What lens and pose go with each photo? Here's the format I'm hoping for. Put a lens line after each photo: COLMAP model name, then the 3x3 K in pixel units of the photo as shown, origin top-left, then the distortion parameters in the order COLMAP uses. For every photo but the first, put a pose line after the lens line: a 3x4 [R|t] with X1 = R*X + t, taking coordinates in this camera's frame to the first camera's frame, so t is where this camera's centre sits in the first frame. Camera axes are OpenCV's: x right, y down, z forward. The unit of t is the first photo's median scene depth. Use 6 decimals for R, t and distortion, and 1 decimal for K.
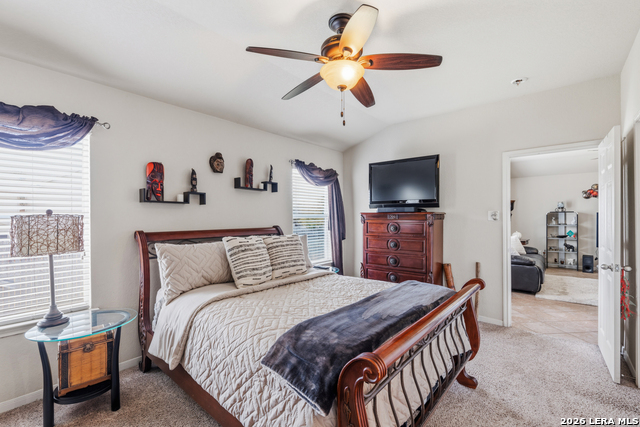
lens RADIAL K [[281.7, 0, 321.1], [0, 281.7, 217.5], [0, 0, 1]] dist [-0.000732, -0.000053]
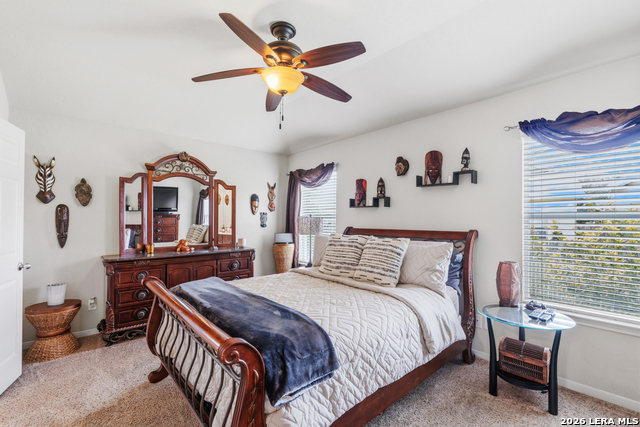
lens RADIAL K [[281.7, 0, 321.1], [0, 281.7, 217.5], [0, 0, 1]] dist [-0.000732, -0.000053]
pose [[-0.129984, 0.000622, -0.991516, 0.841575], [-0.001151, 0.999999, 0.000778, -0.003216], [0.991515, 0.001243, -0.129983, 0.984586]]
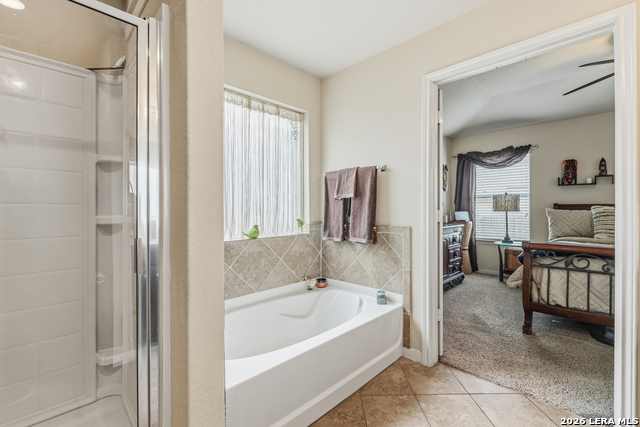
lens RADIAL K [[281.0, 0, 320.0], [0, 281.0, 211.0], [0, 0, 1]] dist [-0.001567, -0.000278]
pose [[-0.069092, 0.018675, -0.997436, 1.067540], [0.000815, 0.999825, 0.018664, 0.059605], [0.997610, 0.000476, -0.069095, -0.277087]]
